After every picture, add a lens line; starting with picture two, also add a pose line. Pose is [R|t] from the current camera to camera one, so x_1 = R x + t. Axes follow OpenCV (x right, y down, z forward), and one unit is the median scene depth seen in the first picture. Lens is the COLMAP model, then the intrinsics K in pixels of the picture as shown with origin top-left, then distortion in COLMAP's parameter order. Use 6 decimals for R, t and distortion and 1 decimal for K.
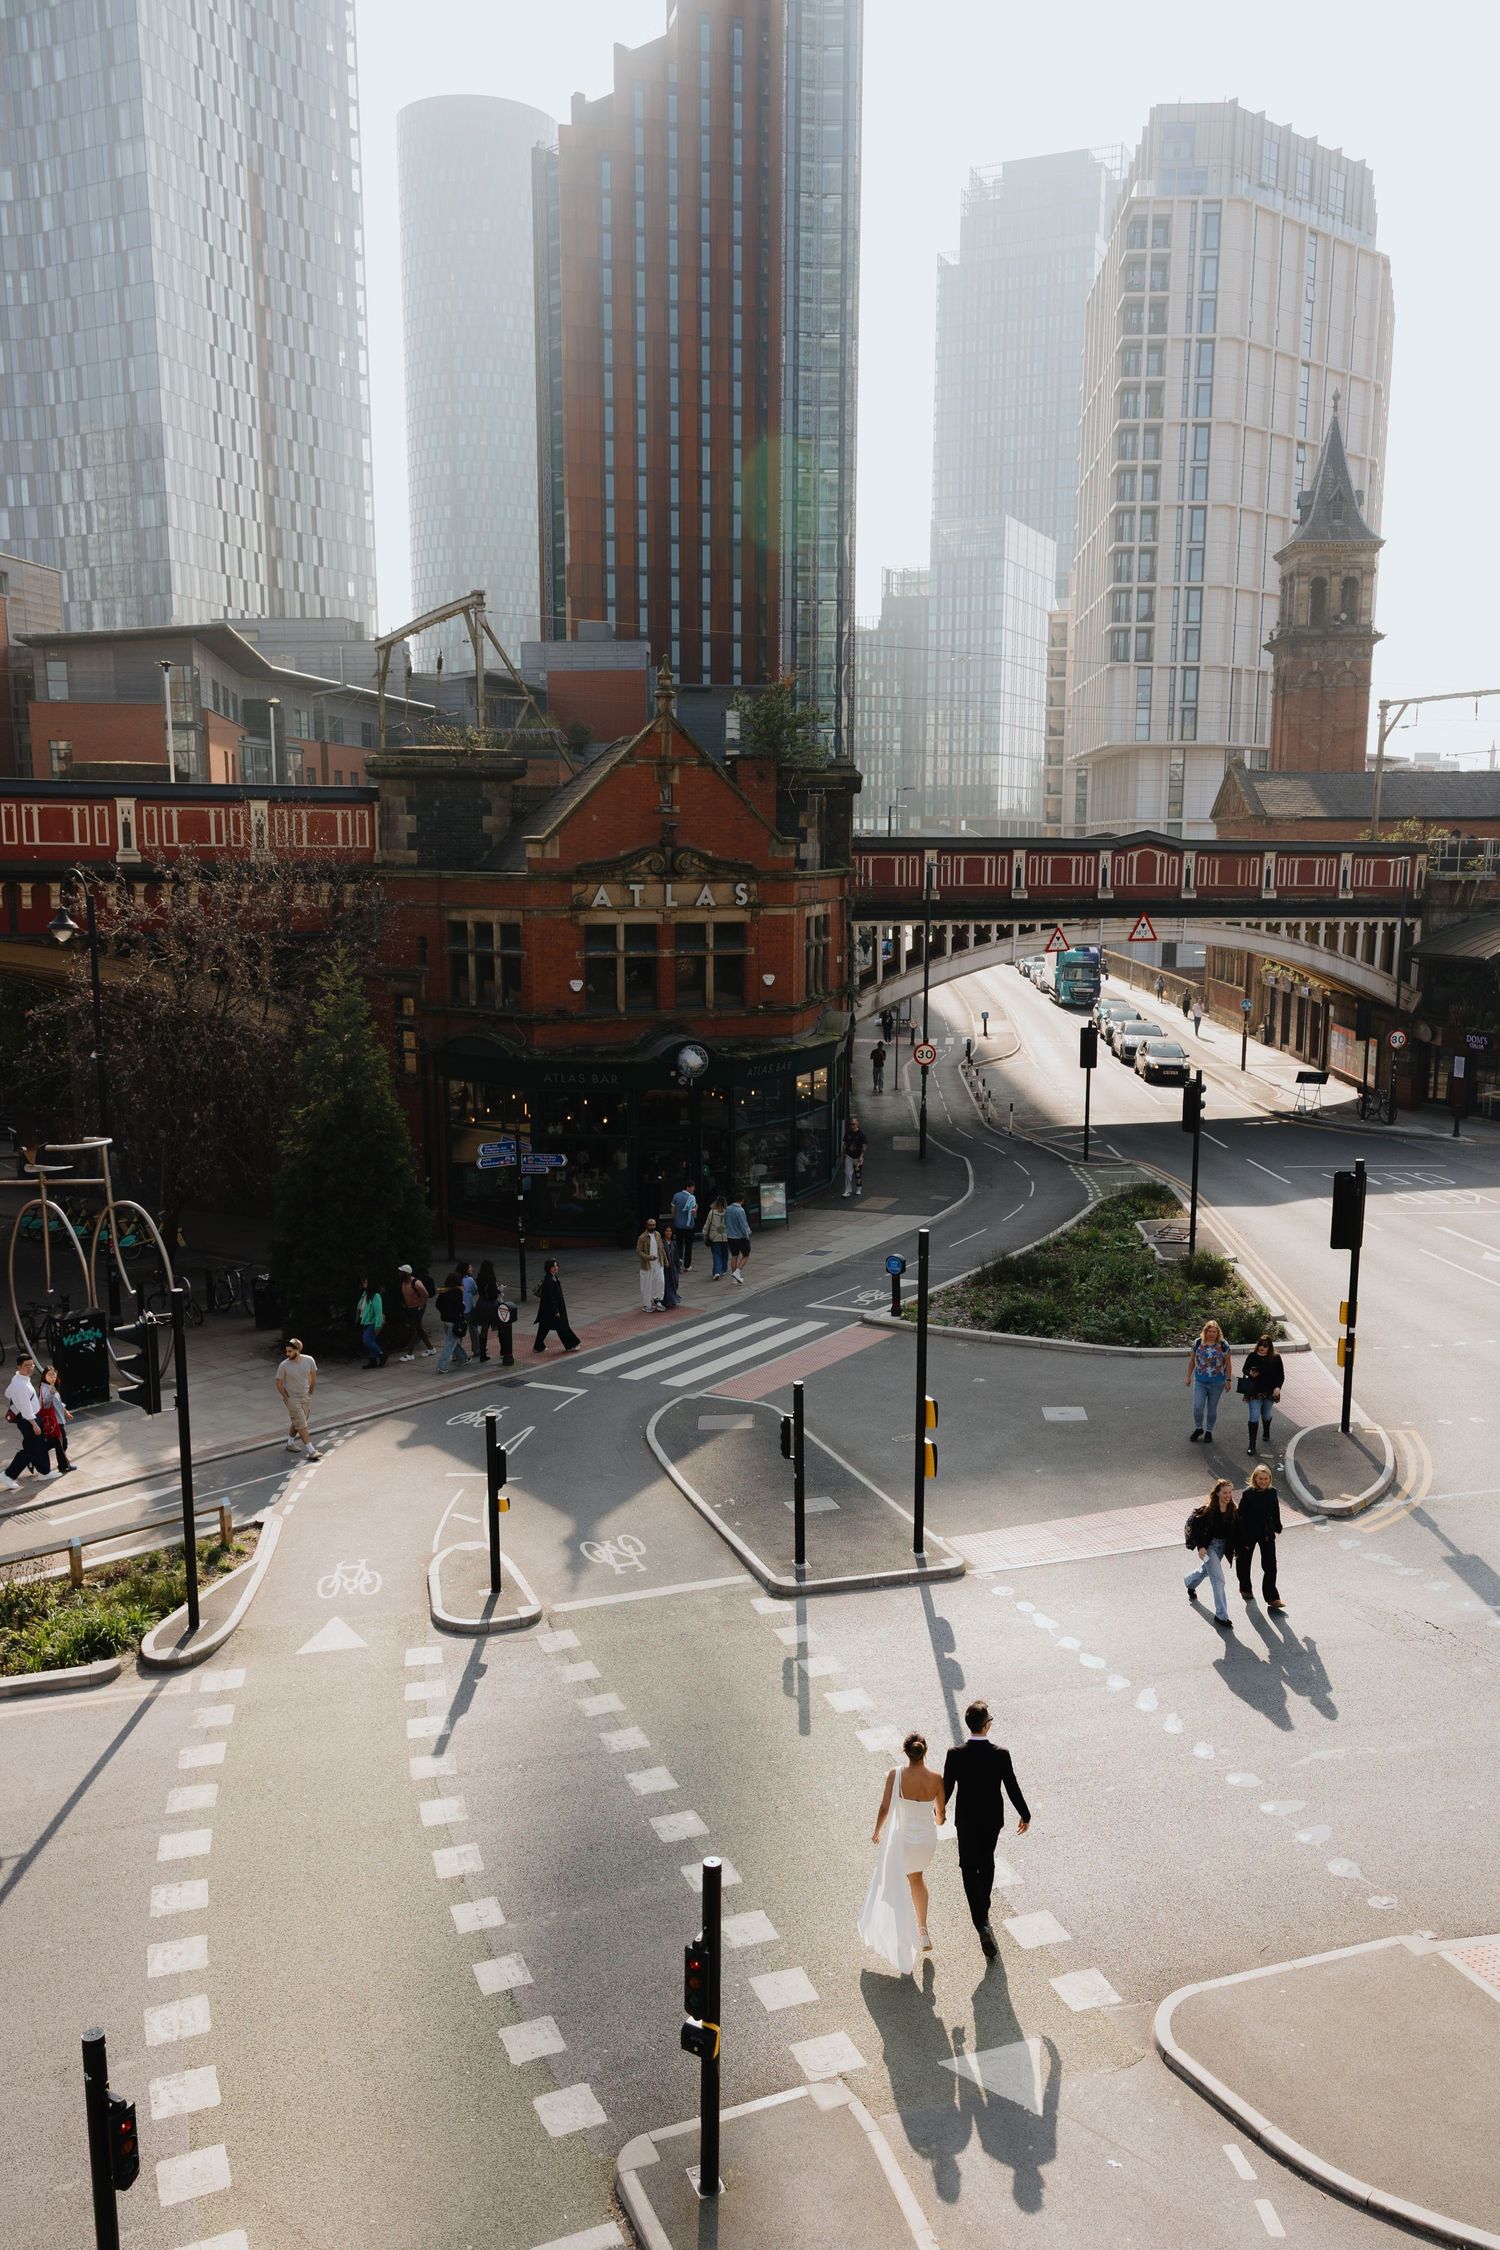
lens RADIAL K [[1702.6, 0, 749.2], [0, 1702.6, 1138.3], [0, 0, 1]] dist [0.024713, 0.000380]
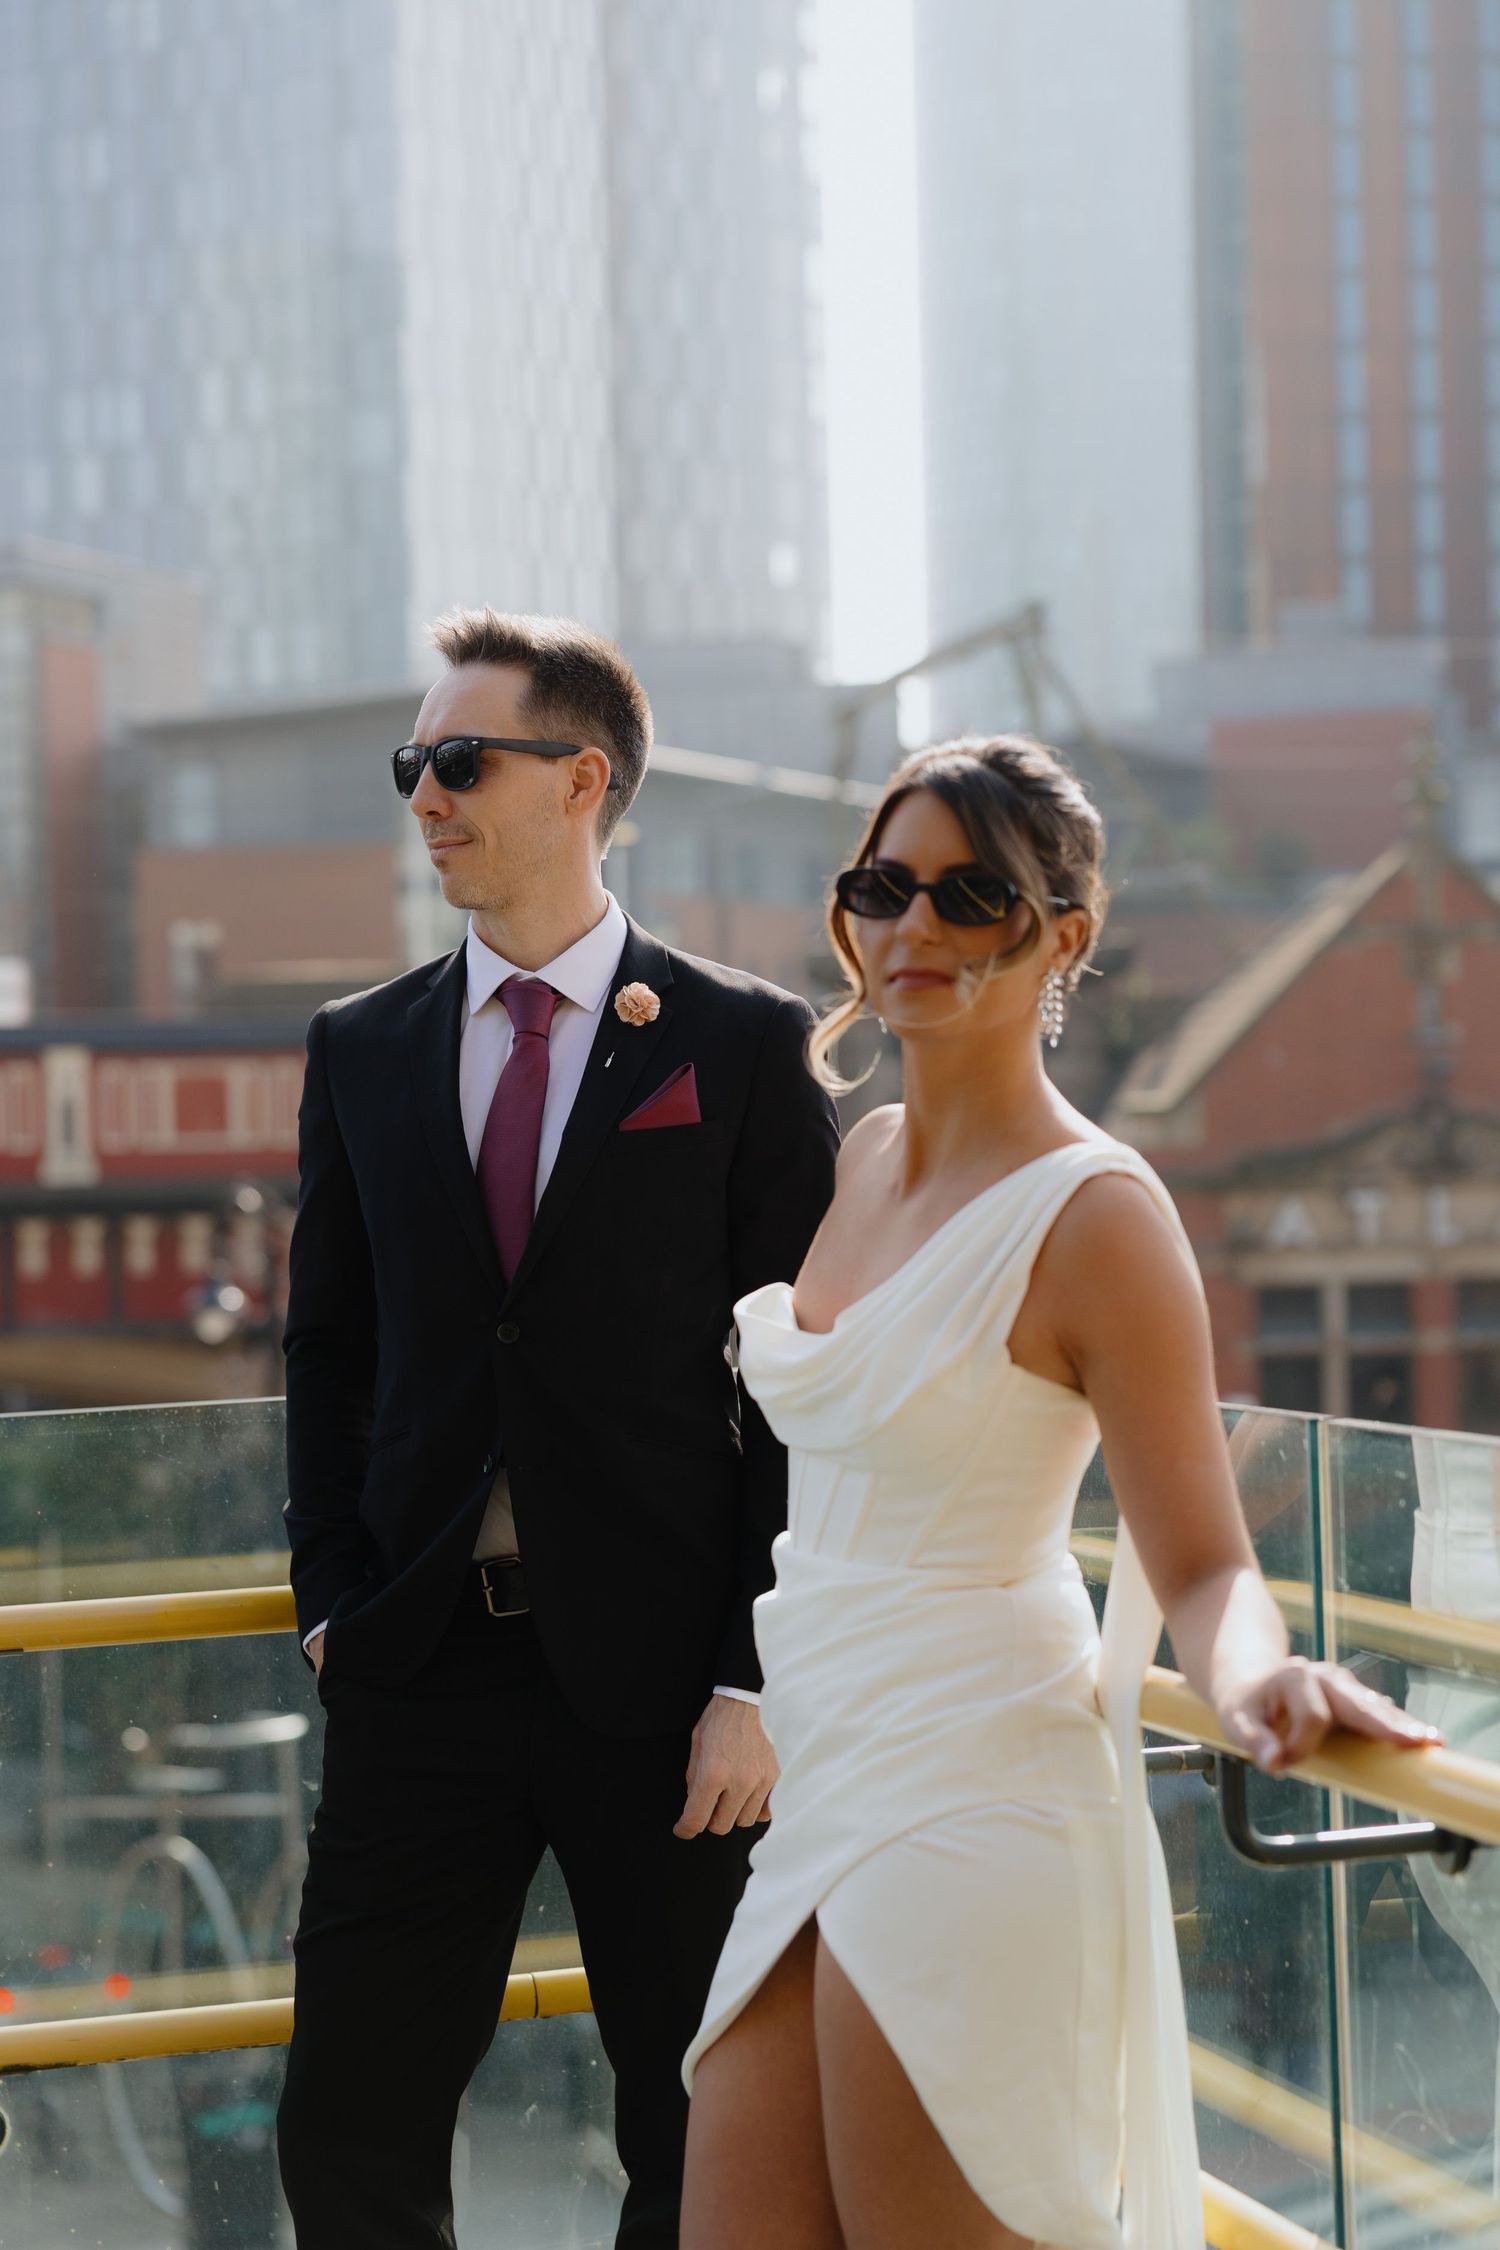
lens RADIAL K [[1702.6, 0, 753.6], [0, 1702.6, 1129.1], [0, 0, 1]] dist [0.024713, 0.000380]
pose [[0.975714, -0.035219, -0.216197, -0.141934], [-0.010399, 0.978429, -0.206320, -0.076136], [0.218800, 0.203558, 0.954301, 0.571473]]
